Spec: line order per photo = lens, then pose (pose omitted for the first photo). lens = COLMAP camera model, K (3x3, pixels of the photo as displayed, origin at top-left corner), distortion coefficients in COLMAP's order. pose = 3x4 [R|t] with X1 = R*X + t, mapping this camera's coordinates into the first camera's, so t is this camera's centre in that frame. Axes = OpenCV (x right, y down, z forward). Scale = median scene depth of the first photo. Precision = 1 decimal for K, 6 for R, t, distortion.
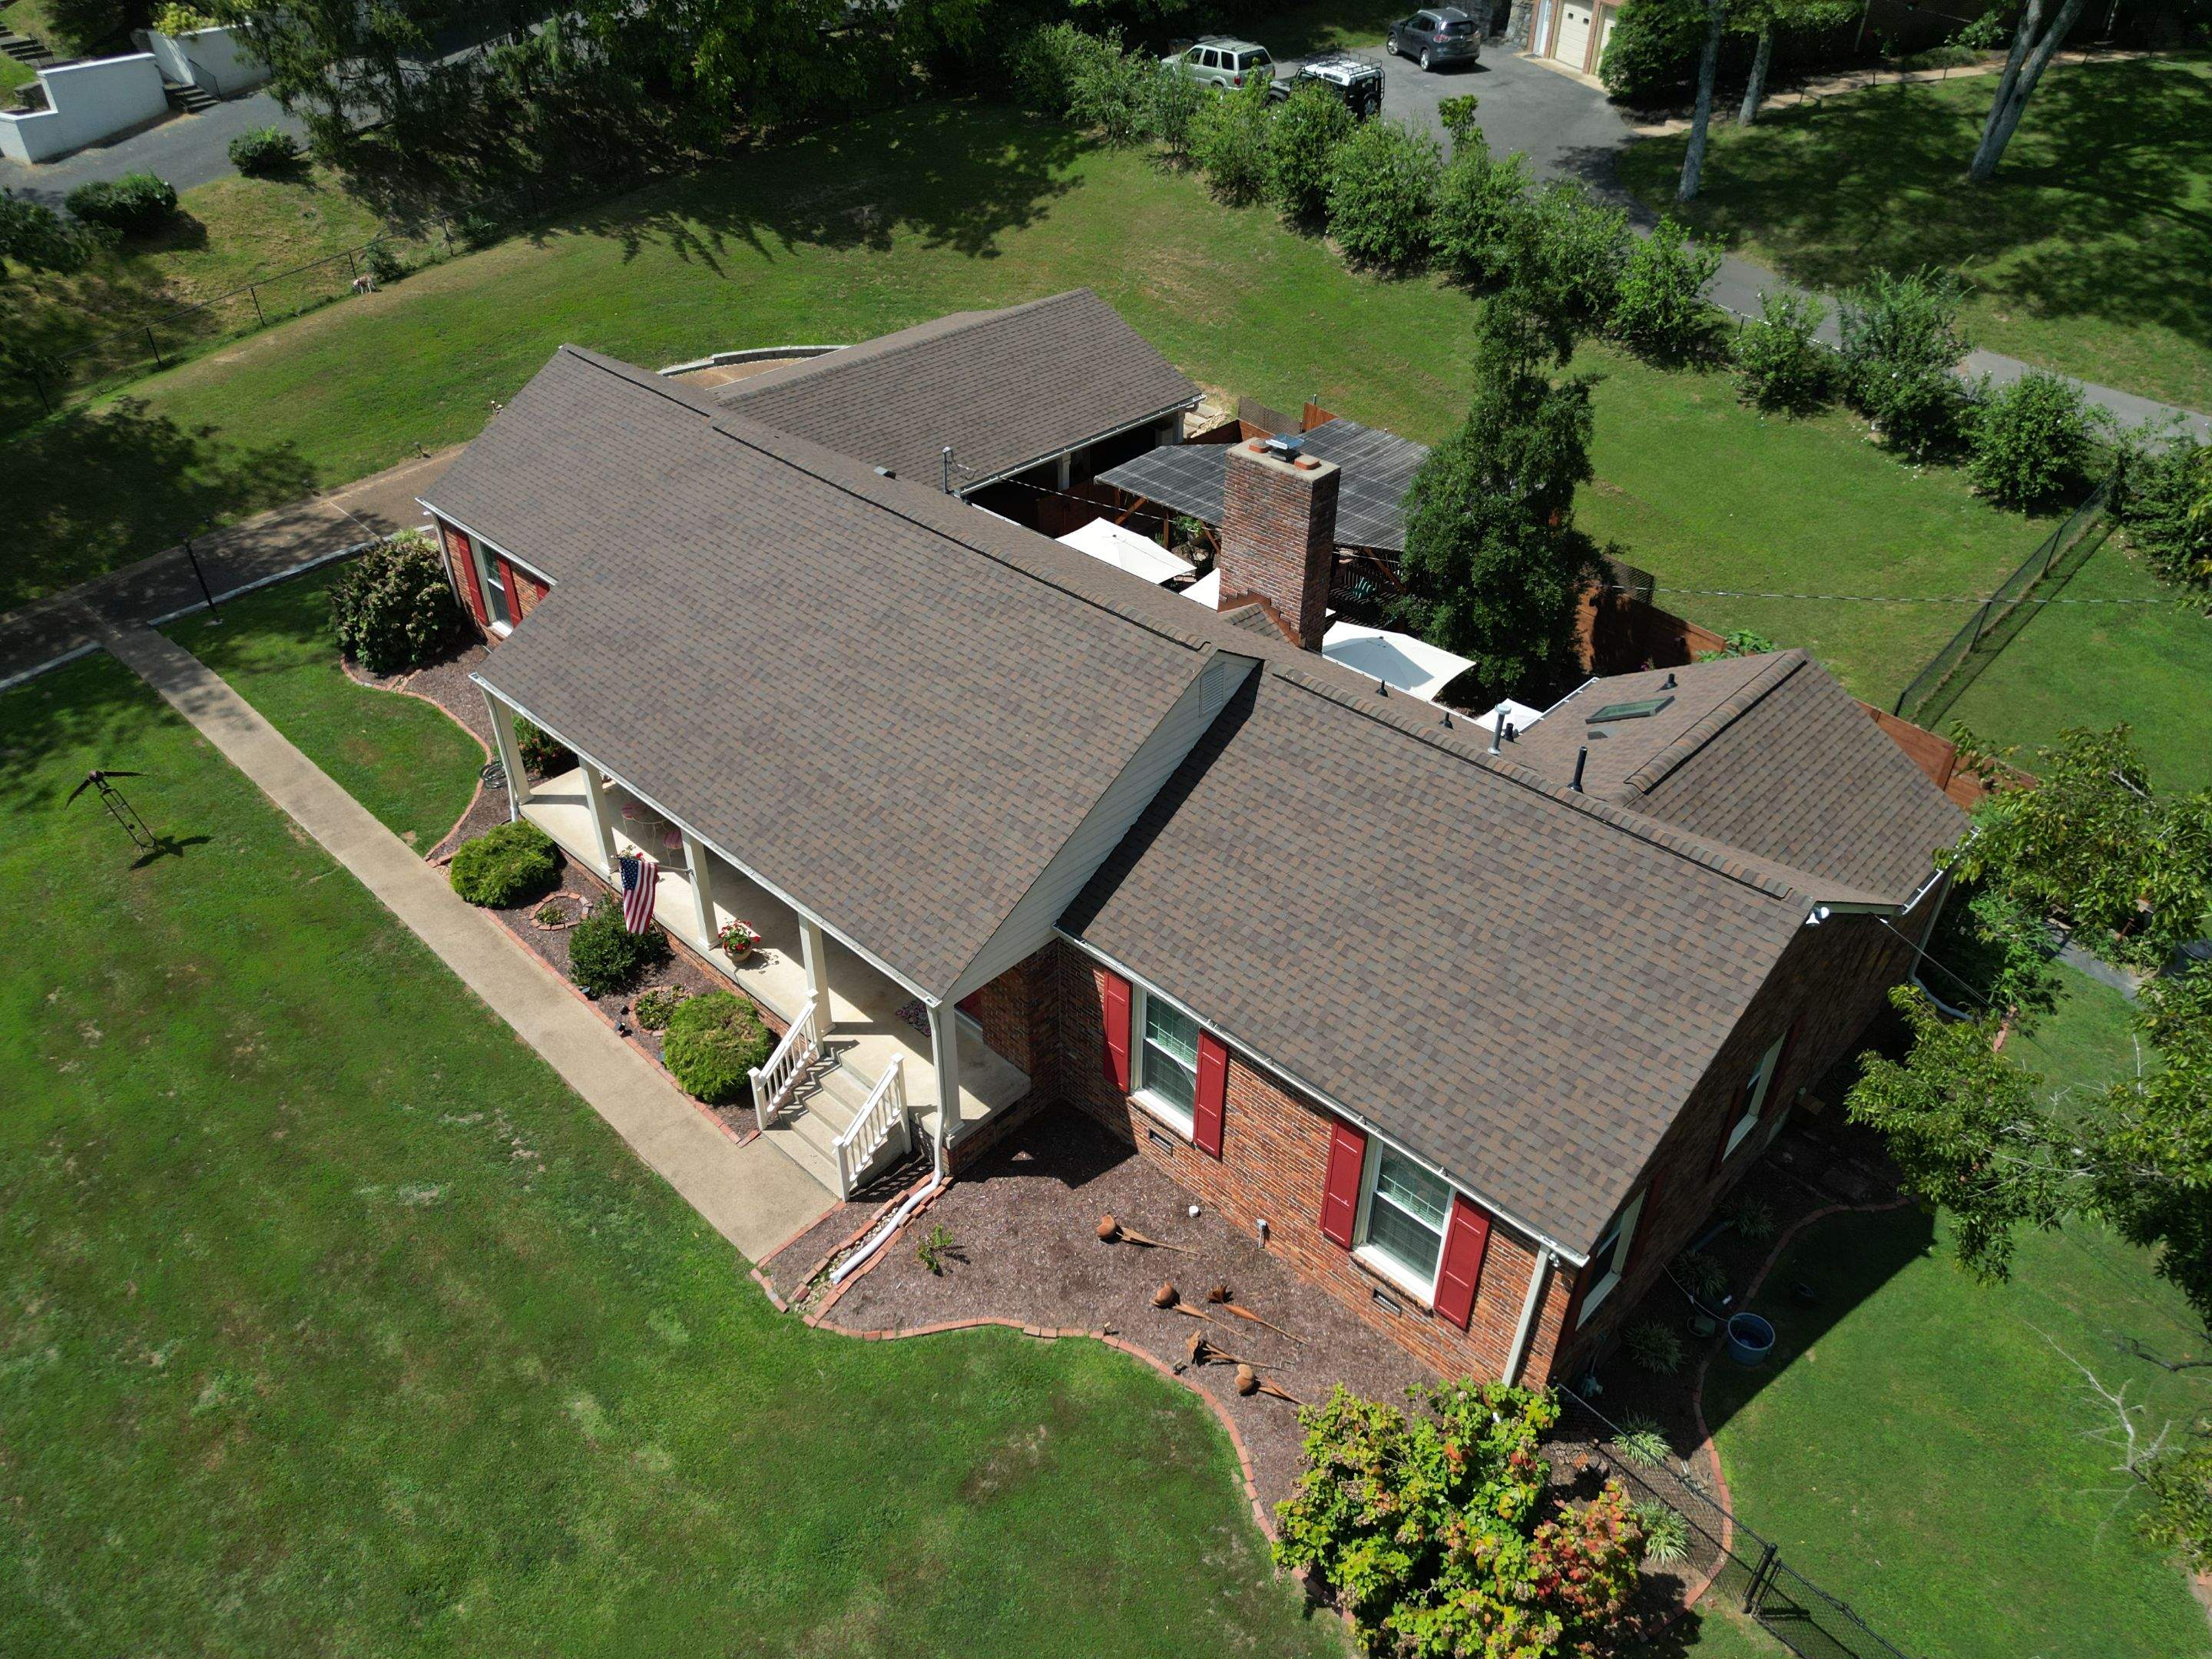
lens RADIAL K [[1560.3, 0, 1093.6], [0, 1560.3, 823.5], [0, 0, 1]] dist [0.072388, -0.071425]
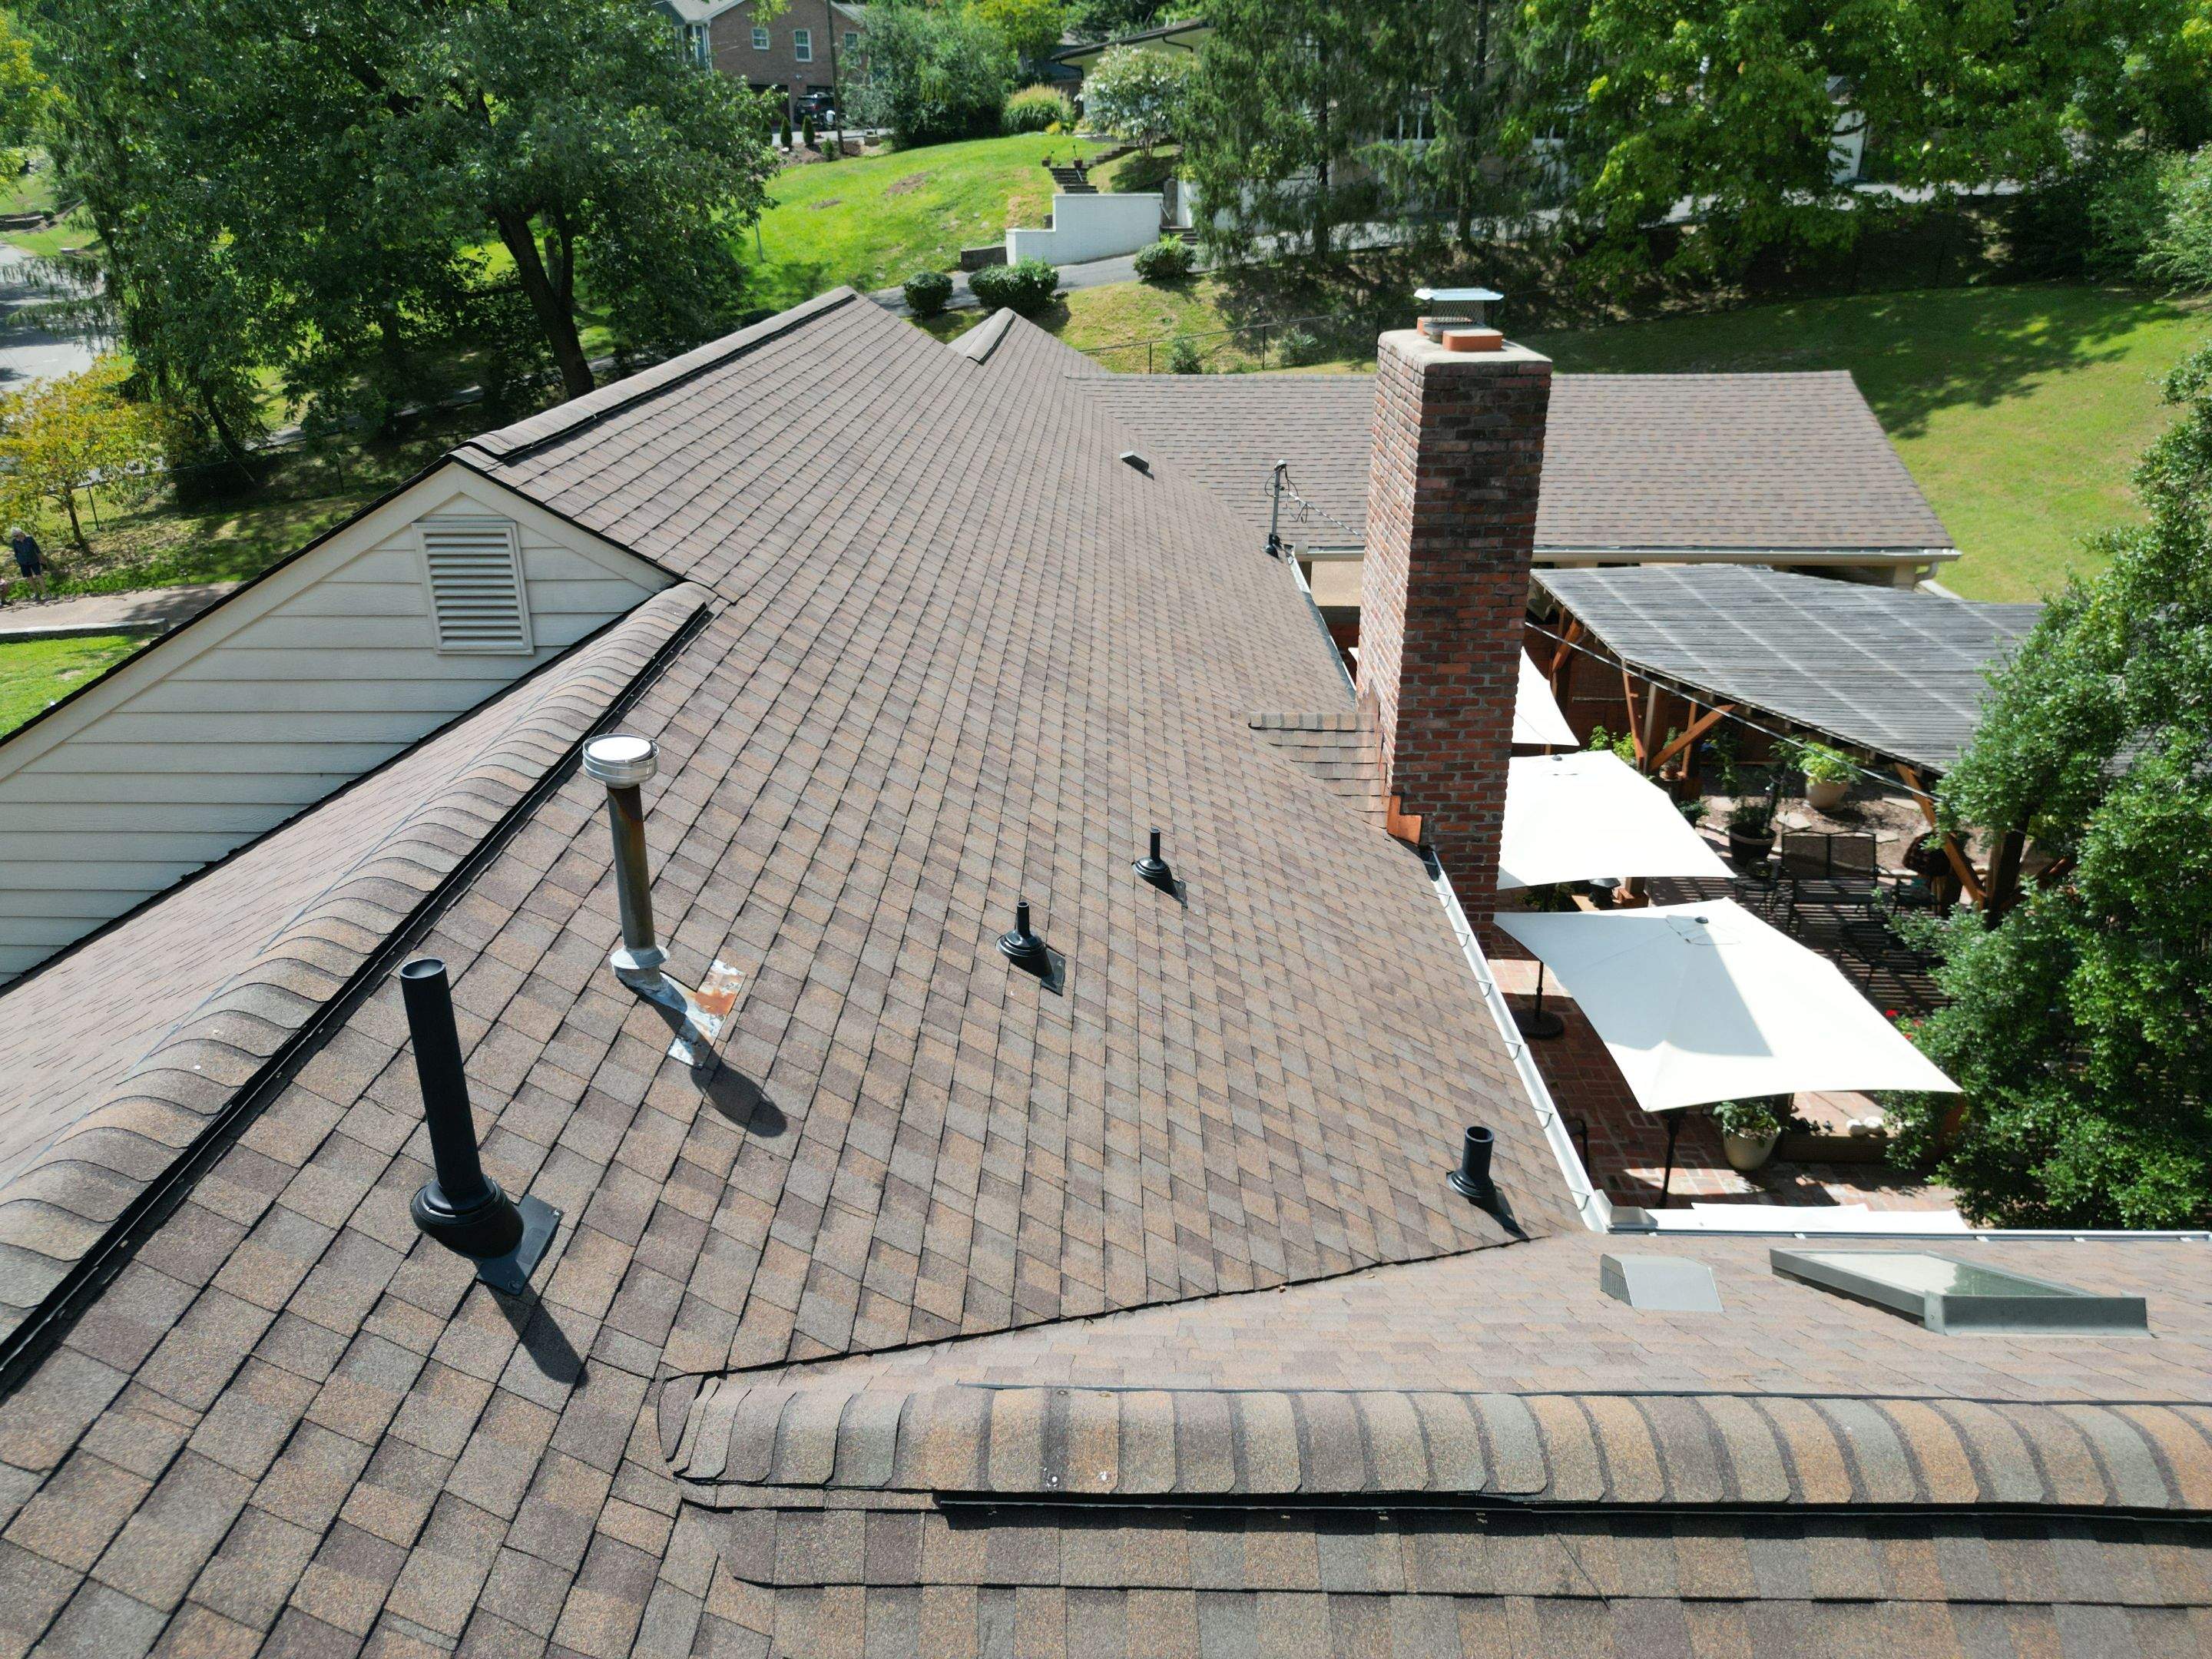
lens RADIAL K [[1558.2, 0, 1084.4], [0, 1558.2, 834.5], [0, 0, 1]] dist [0.062383, -0.069047]
pose [[0.683223, 0.280556, -0.674162, 0.394897], [-0.423586, 0.904307, -0.052946, -0.068208], [0.594796, 0.321740, 0.736683, 0.769720]]
